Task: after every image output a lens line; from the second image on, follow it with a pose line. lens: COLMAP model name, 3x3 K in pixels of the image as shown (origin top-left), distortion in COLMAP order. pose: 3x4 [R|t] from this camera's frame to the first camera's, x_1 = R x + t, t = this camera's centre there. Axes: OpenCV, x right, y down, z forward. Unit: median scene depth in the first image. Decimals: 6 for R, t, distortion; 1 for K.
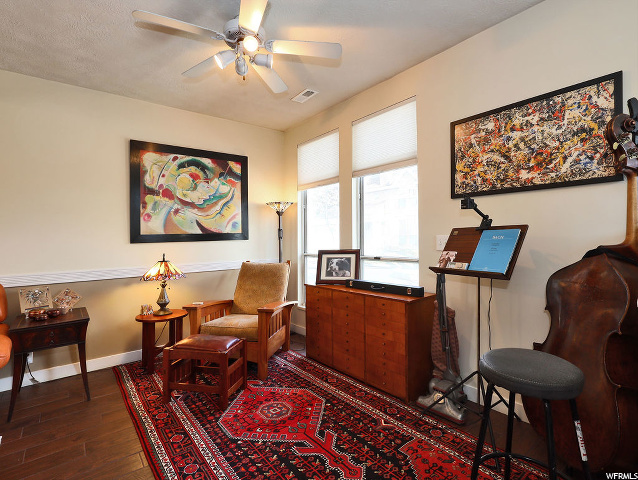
lens RADIAL K [[313.5, 0, 320.2], [0, 313.5, 233.1], [0, 0, 1]] dist [-0.004873, -0.000366]
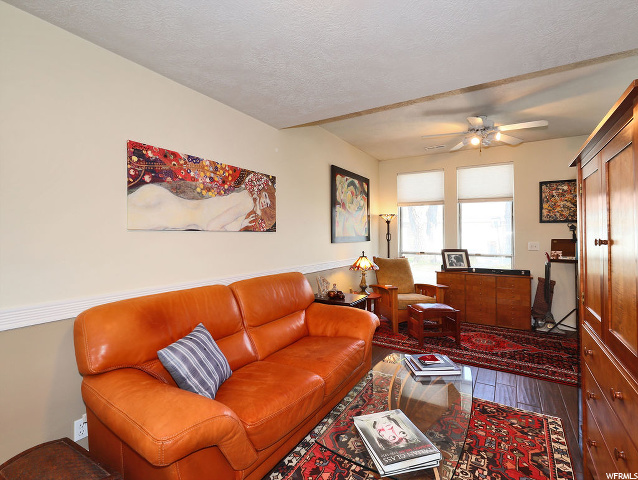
lens RADIAL K [[302.1, 0, 318.7], [0, 302.1, 231.3], [0, 0, 1]] dist [0.000988, 0.000712]
pose [[0.938154, 0.026916, 0.345169, -1.148296], [-0.027522, 0.999616, -0.003144, -0.013552], [-0.345122, -0.006550, 0.938535, -0.189232]]
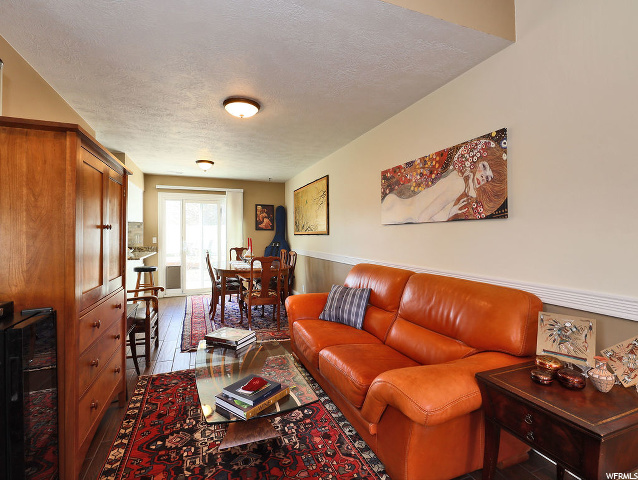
lens RADIAL K [[316.5, 0, 314.4], [0, 316.5, 241.2], [0, 0, 1]] dist [-0.000107, -0.000189]
pose [[-0.308849, 0.040856, -0.950233, -0.219305], [0.025628, 0.999072, 0.034626, 0.004144], [0.950766, -0.013658, -0.309610, 0.613725]]
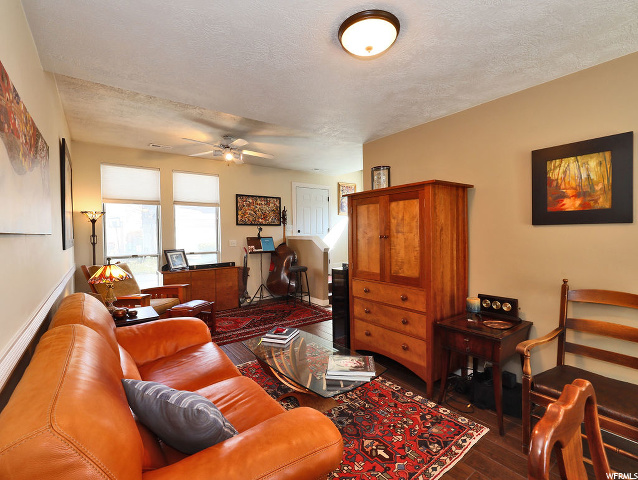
lens RADIAL K [[302.1, 0, 323.4], [0, 302.1, 234.7], [0, 0, 1]] dist [0.000988, 0.000712]
pose [[0.023795, 0.013478, 0.999626, -1.549401], [-0.002570, 0.999907, -0.013420, -0.004367], [-0.999714, -0.002250, 0.023827, 0.208315]]
